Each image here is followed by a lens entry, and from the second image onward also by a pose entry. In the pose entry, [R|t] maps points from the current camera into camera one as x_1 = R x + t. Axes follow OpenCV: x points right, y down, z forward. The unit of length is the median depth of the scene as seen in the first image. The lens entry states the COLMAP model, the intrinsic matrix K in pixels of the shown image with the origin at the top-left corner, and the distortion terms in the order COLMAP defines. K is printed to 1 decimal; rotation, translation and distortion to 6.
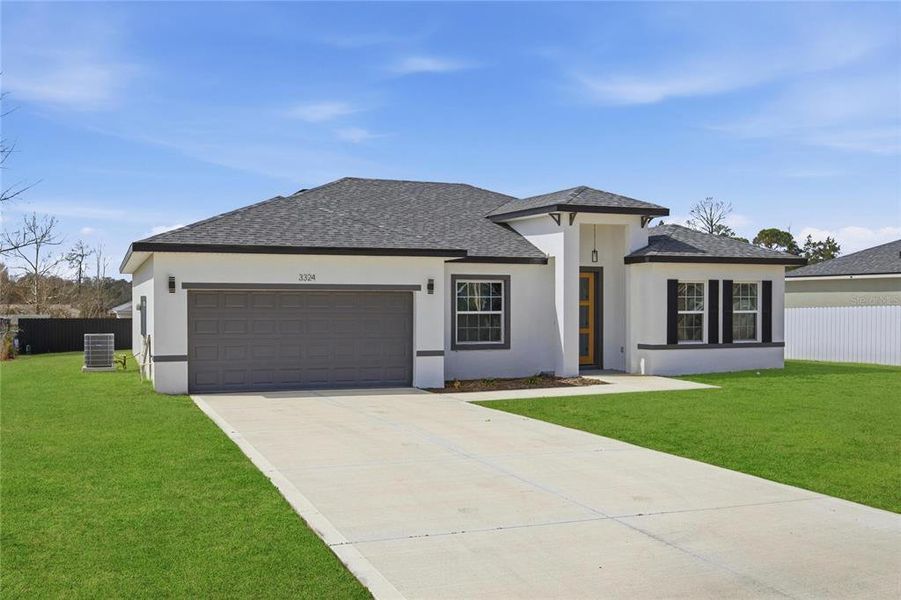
lens RADIAL K [[889.4, 0, 446.8], [0, 889.4, 313.7], [0, 0, 1]] dist [-0.080364, 0.336726]
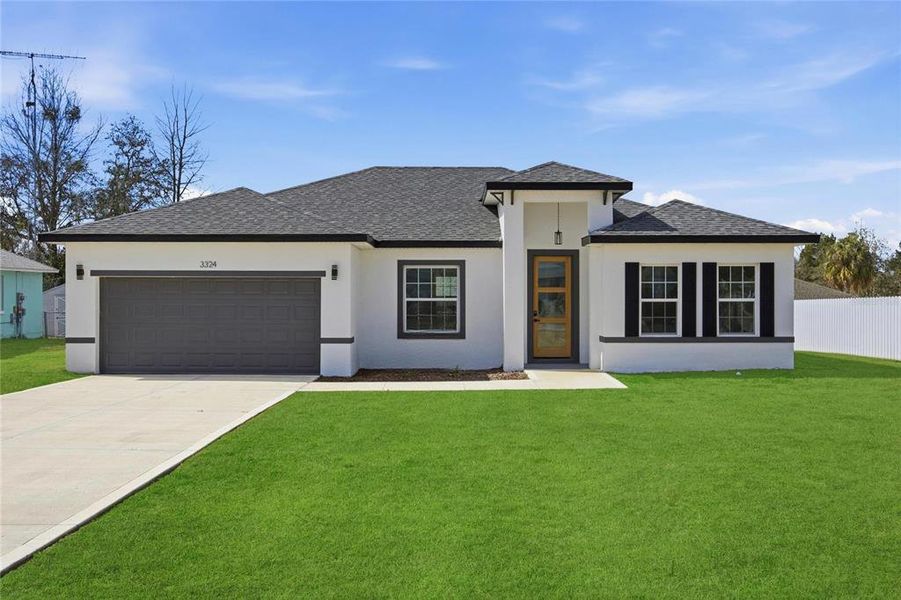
lens RADIAL K [[854.5, 0, 450.5], [0, 854.5, 300.0], [0, 0, 1]] dist [-0.001450, 0.008010]
pose [[0.933458, 0.003813, -0.358668, 0.384986], [-0.004926, 0.999985, -0.002188, 0.001005], [0.358654, 0.003809, 0.933463, 0.148678]]
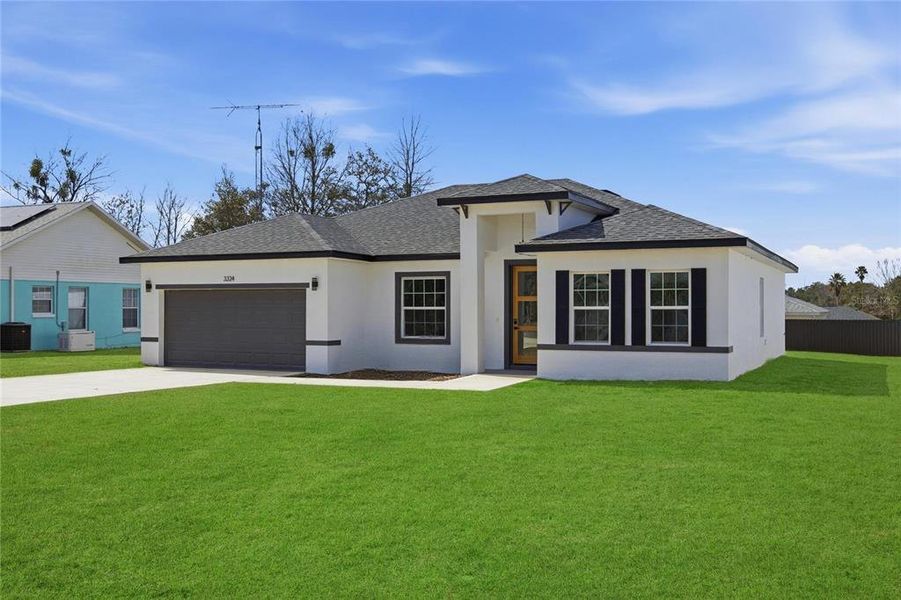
lens RADIAL K [[889.4, 0, 446.8], [0, 889.4, 313.7], [0, 0, 1]] dist [-0.080364, 0.336726]
pose [[0.686298, 0.004673, -0.727305, 0.808596], [-0.008989, 0.999957, -0.002057, 0.007051], [0.727265, 0.007949, 0.686311, 0.306011]]
